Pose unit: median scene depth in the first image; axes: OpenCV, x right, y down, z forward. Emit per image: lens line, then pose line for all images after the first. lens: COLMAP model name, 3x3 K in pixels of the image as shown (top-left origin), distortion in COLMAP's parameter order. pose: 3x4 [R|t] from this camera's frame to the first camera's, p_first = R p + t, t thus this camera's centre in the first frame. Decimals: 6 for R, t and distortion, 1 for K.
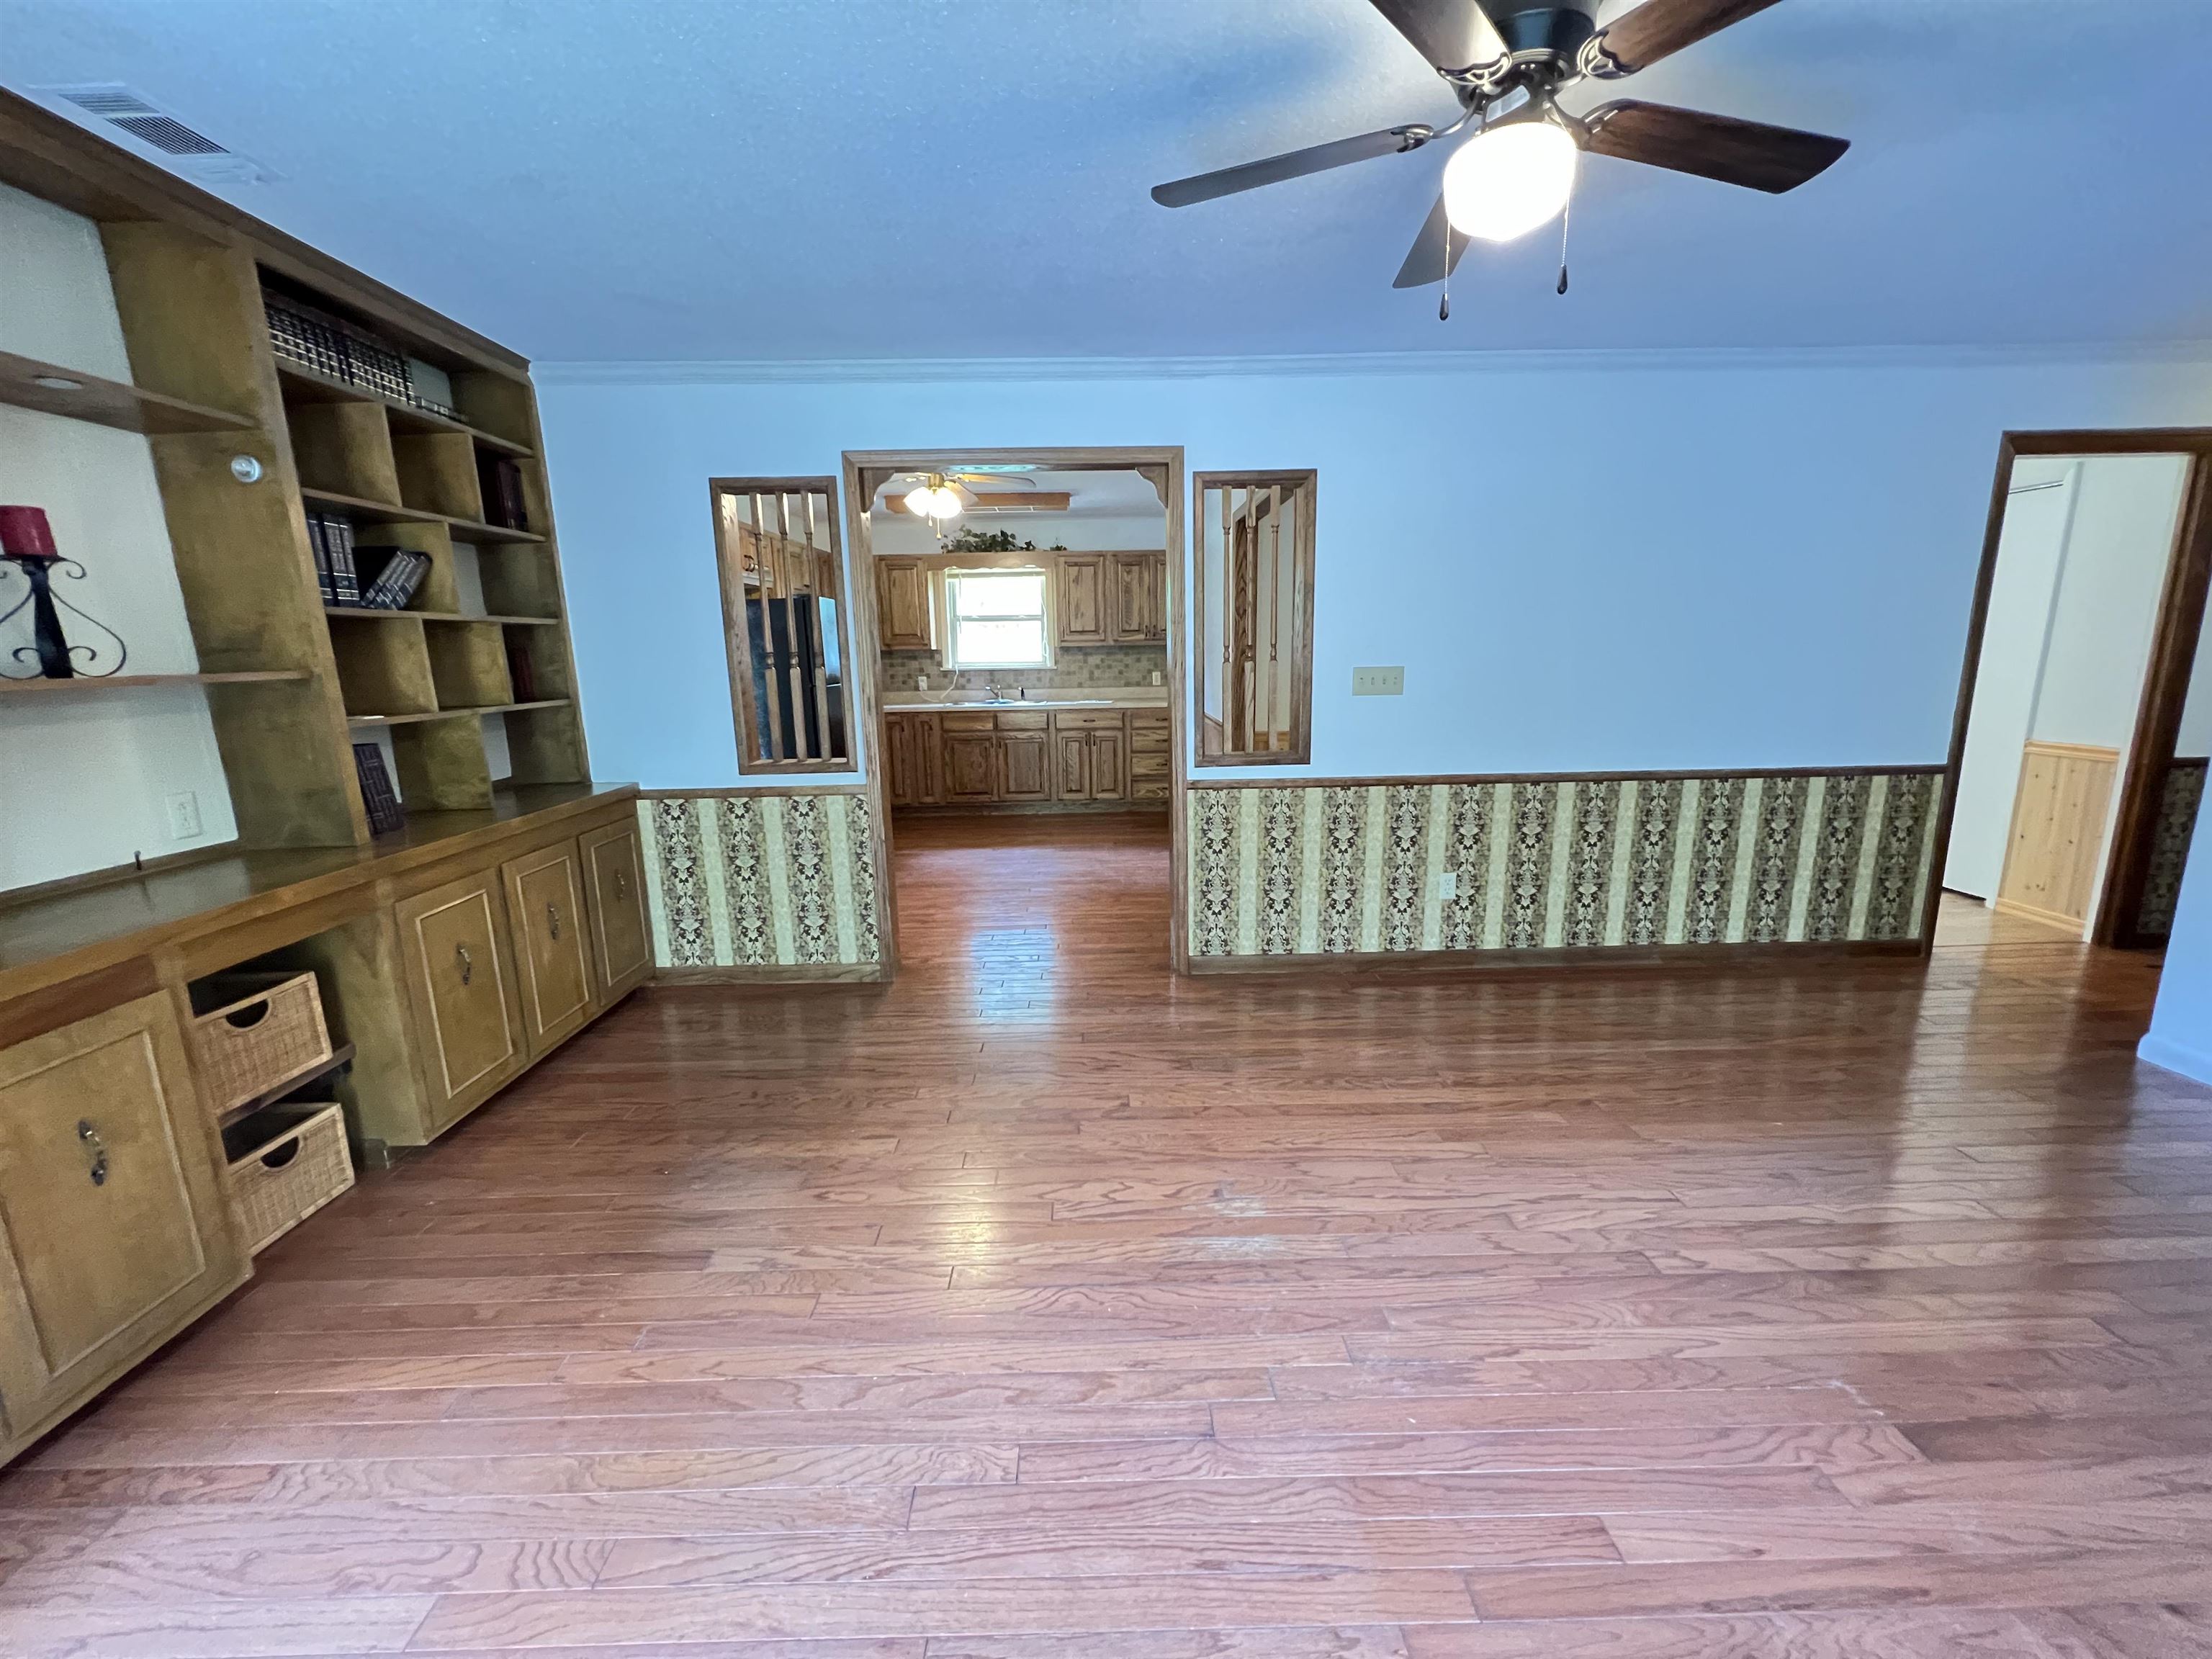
lens RADIAL K [[877.8, 0, 1098.9], [0, 877.8, 826.1], [0, 0, 1]] dist [-0.000624, -0.000402]
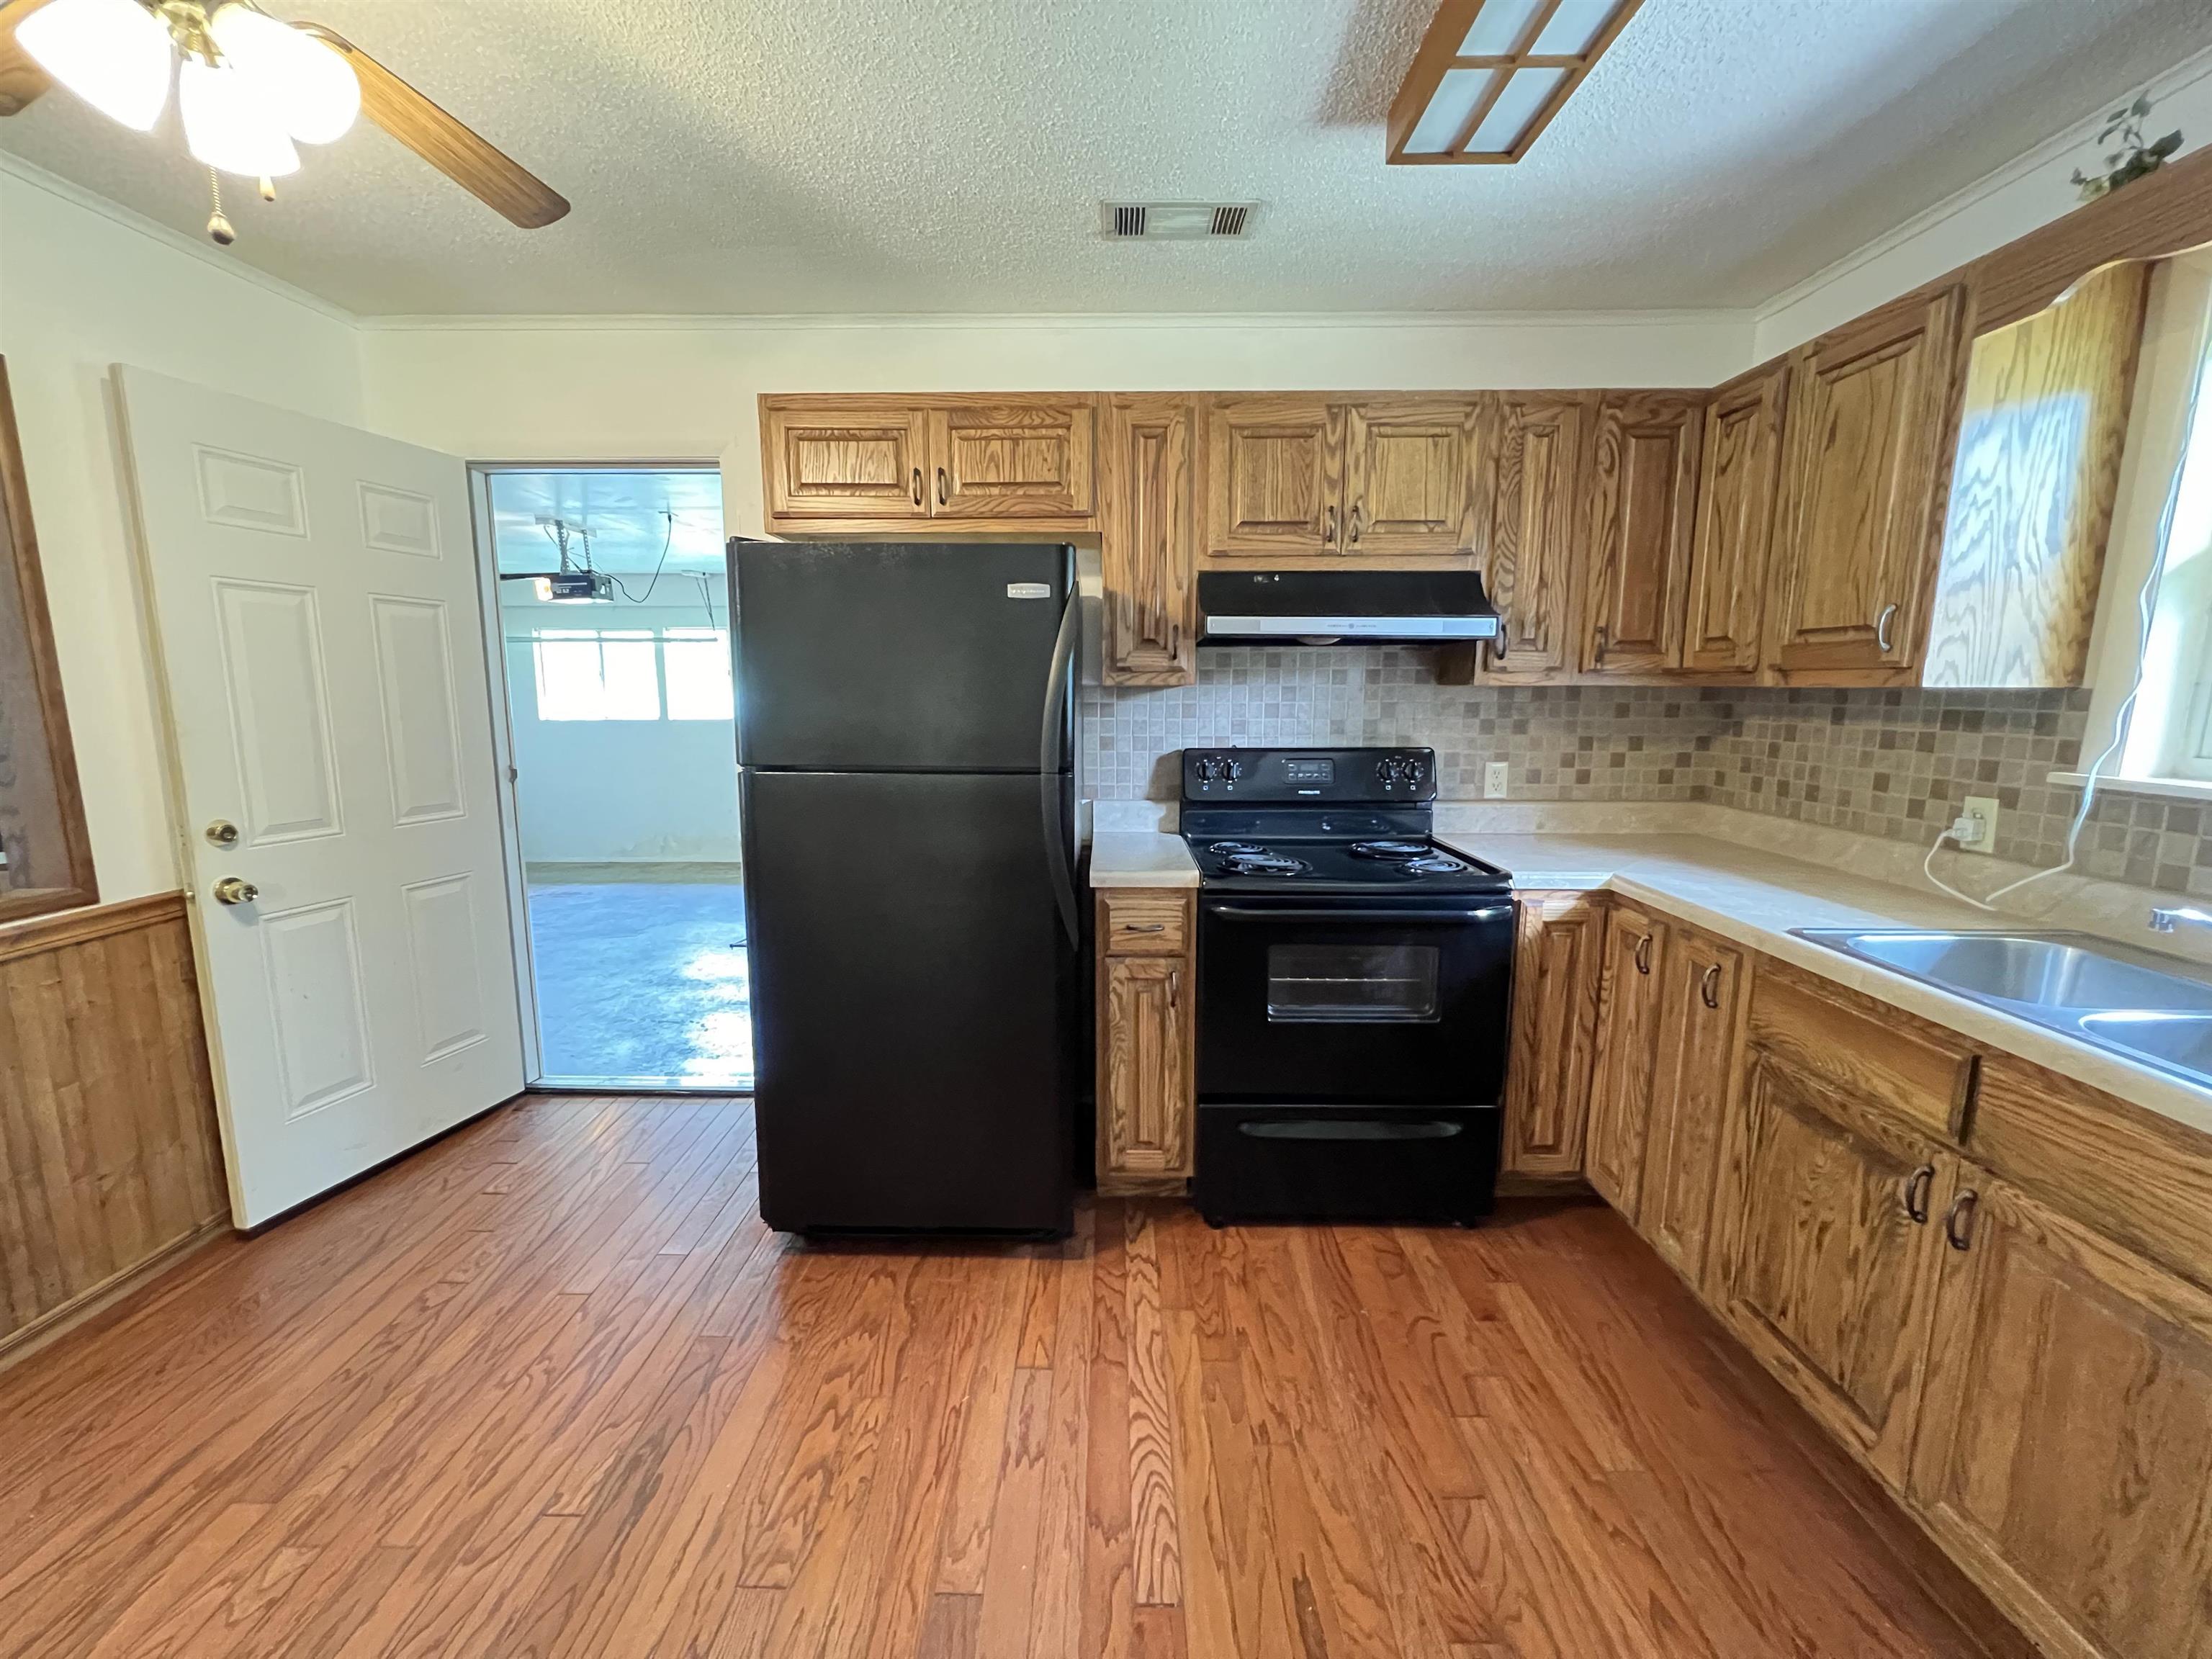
lens RADIAL K [[882.3, 0, 1096.5], [0, 882.3, 825.0], [0, 0, 1]] dist [-0.003757, 0.000105]
pose [[-0.029844, 0.175321, -0.984059, 0.100864], [-0.202106, 0.963104, 0.177717, -0.328144], [0.978909, 0.204188, 0.006690, 1.587990]]
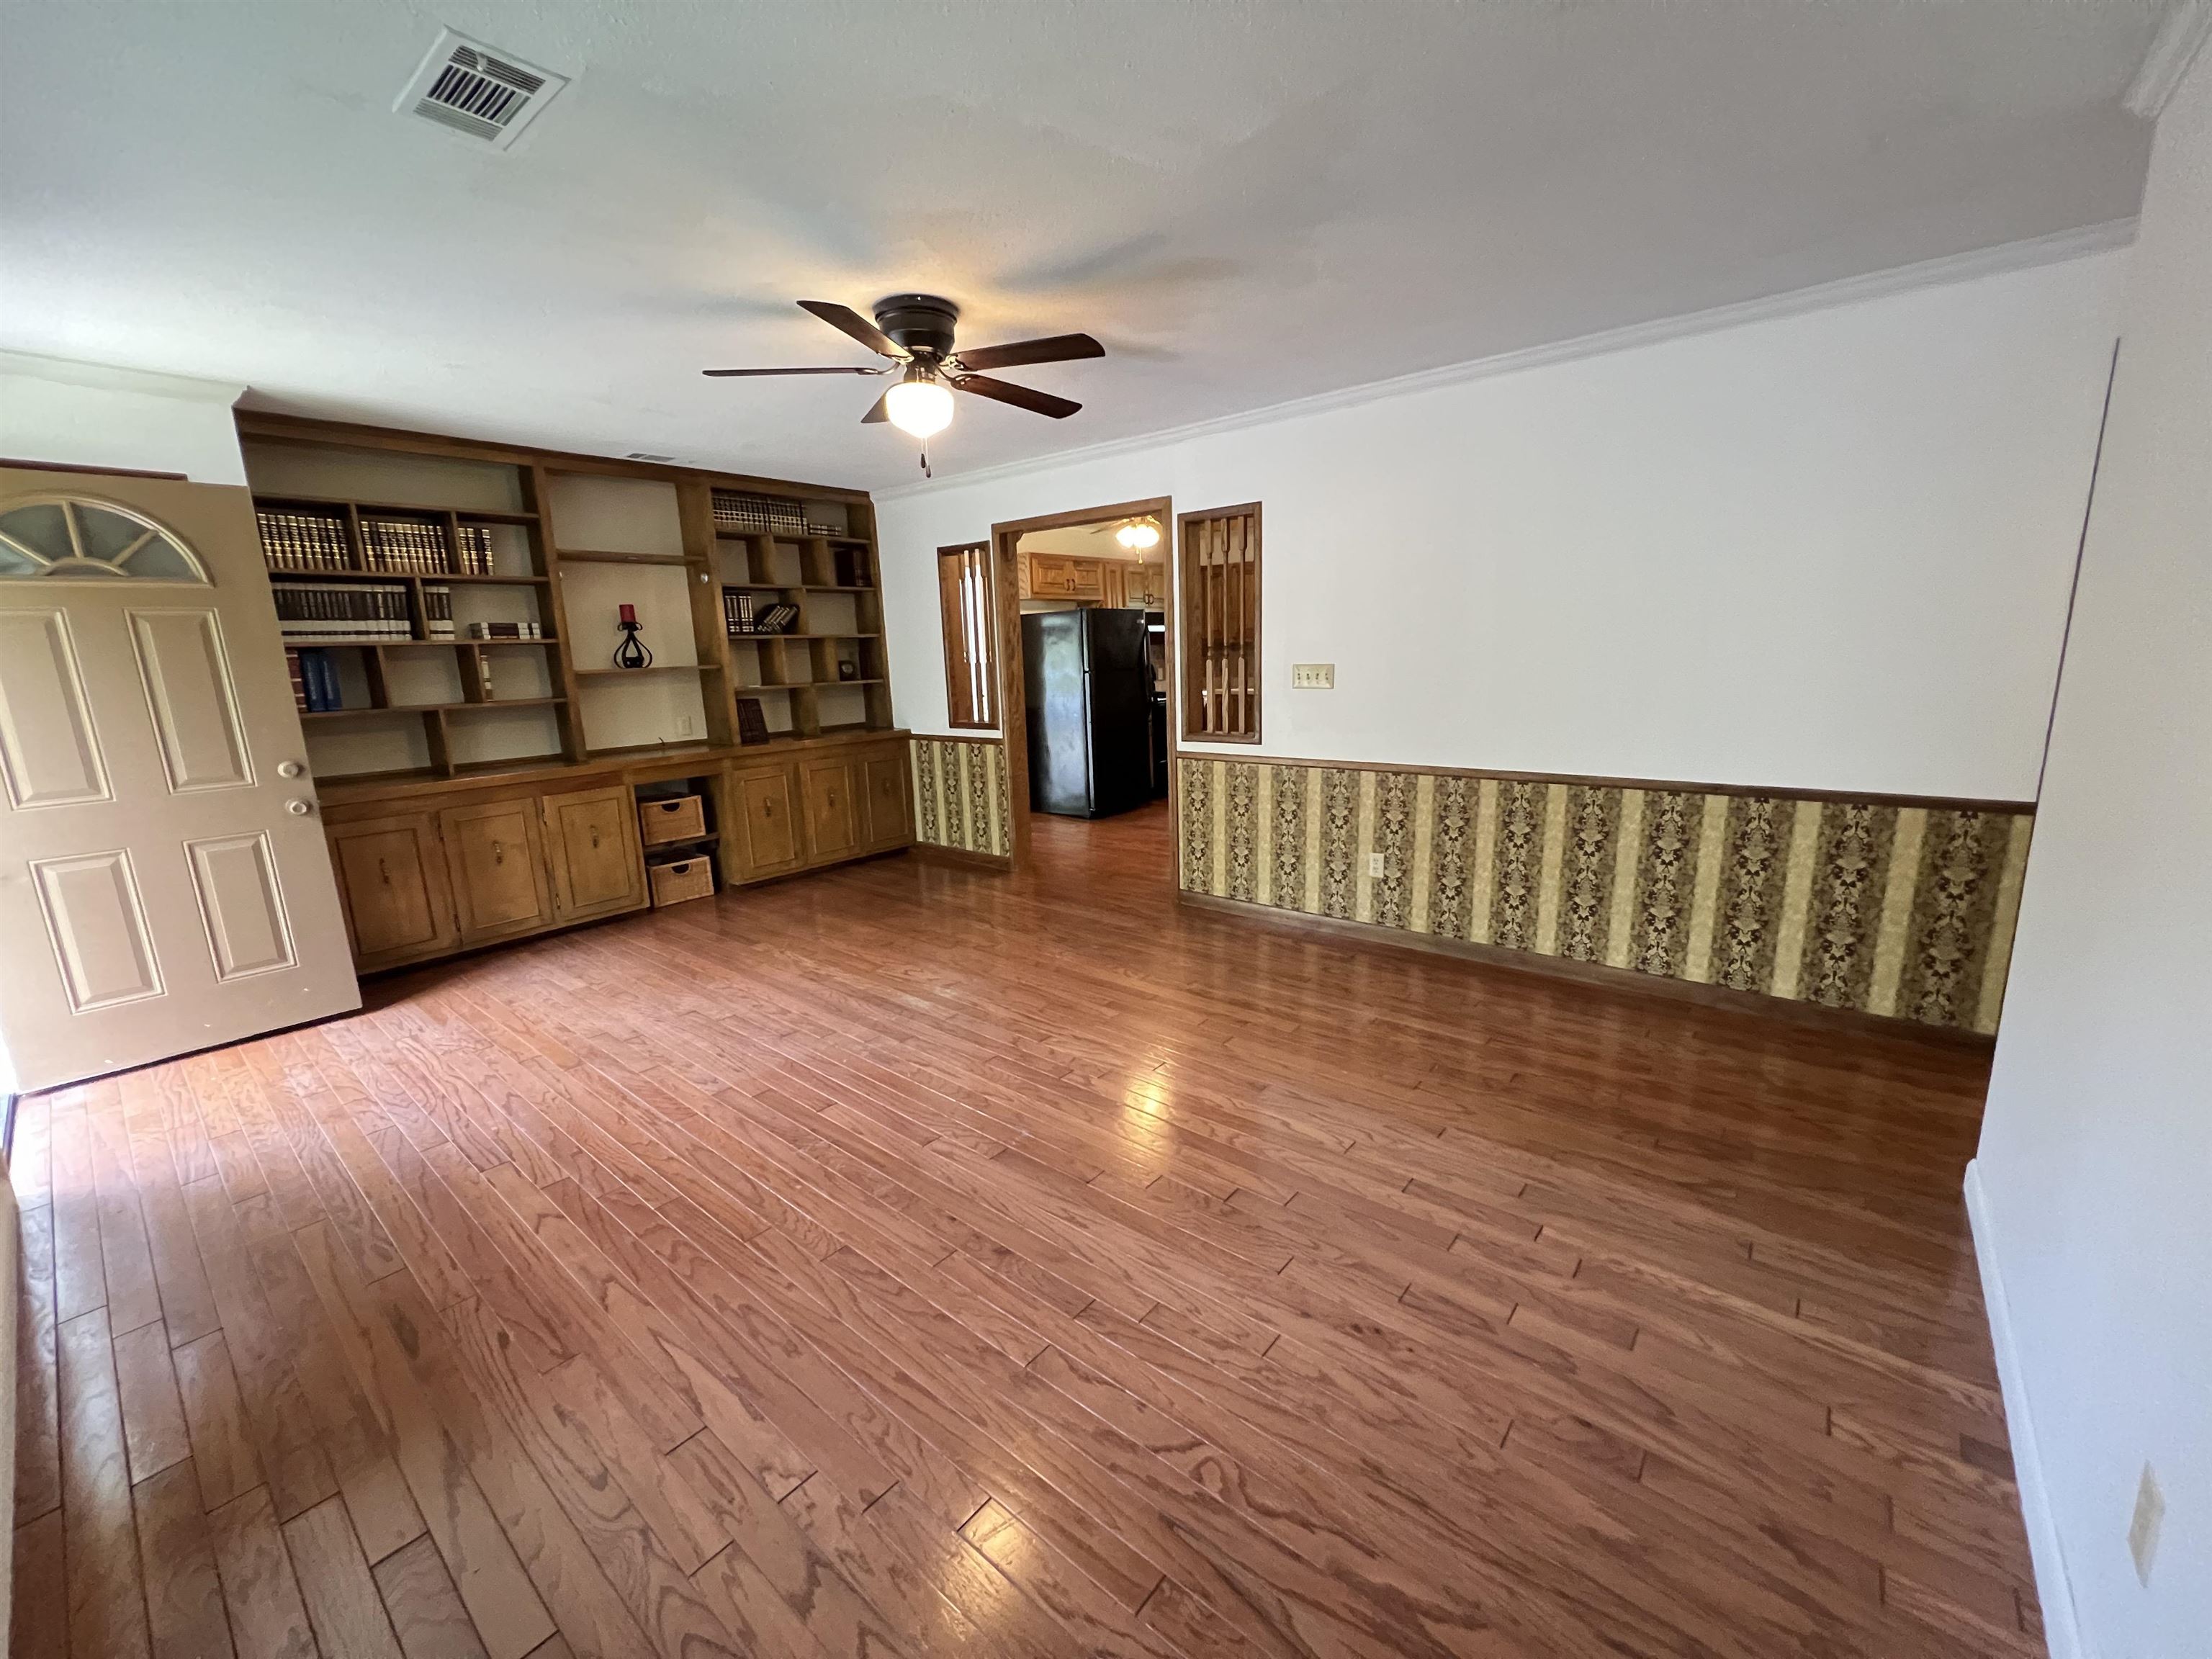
lens RADIAL K [[877.8, 0, 1098.9], [0, 877.8, 826.1], [0, 0, 1]] dist [-0.000624, -0.000402]
pose [[0.760432, 0.125934, -0.637090, 0.826245], [-0.109713, 0.991829, 0.065102, -0.013339], [0.640083, 0.020391, 0.768035, -0.063303]]
